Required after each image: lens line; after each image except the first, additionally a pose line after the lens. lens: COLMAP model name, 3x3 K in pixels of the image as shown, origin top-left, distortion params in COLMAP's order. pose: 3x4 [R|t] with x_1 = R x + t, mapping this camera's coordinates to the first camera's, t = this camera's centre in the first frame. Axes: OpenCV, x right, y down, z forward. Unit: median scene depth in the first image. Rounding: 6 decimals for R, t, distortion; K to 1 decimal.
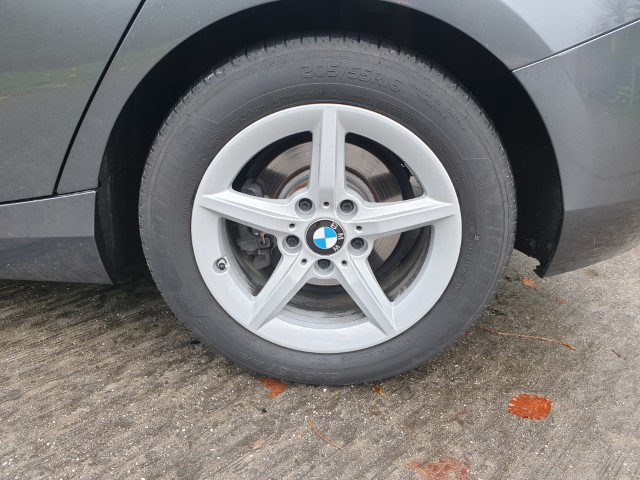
lens RADIAL K [[488.6, 0, 317.8], [0, 488.6, 238.7], [0, 0, 1]] dist [0.002089, 0.001391]
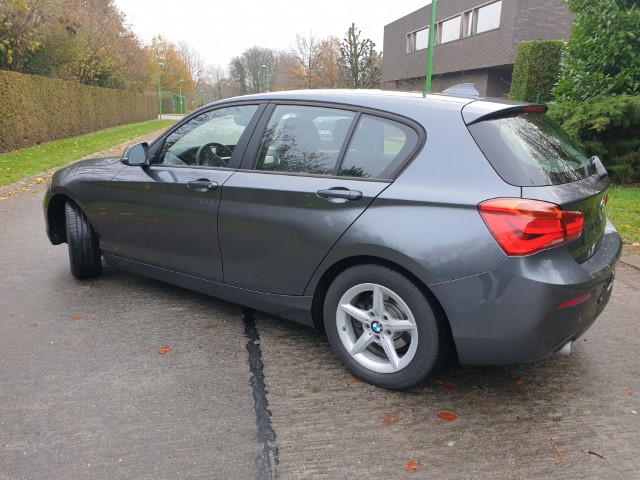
lens RADIAL K [[488.6, 0, 317.8], [0, 488.6, 238.7], [0, 0, 1]] dist [0.002089, 0.001391]
pose [[0.827315, 0.119404, -0.548901, 1.221286], [-0.212491, 0.971061, -0.109034, -0.118404], [0.519997, 0.206842, 0.828746, -1.631165]]
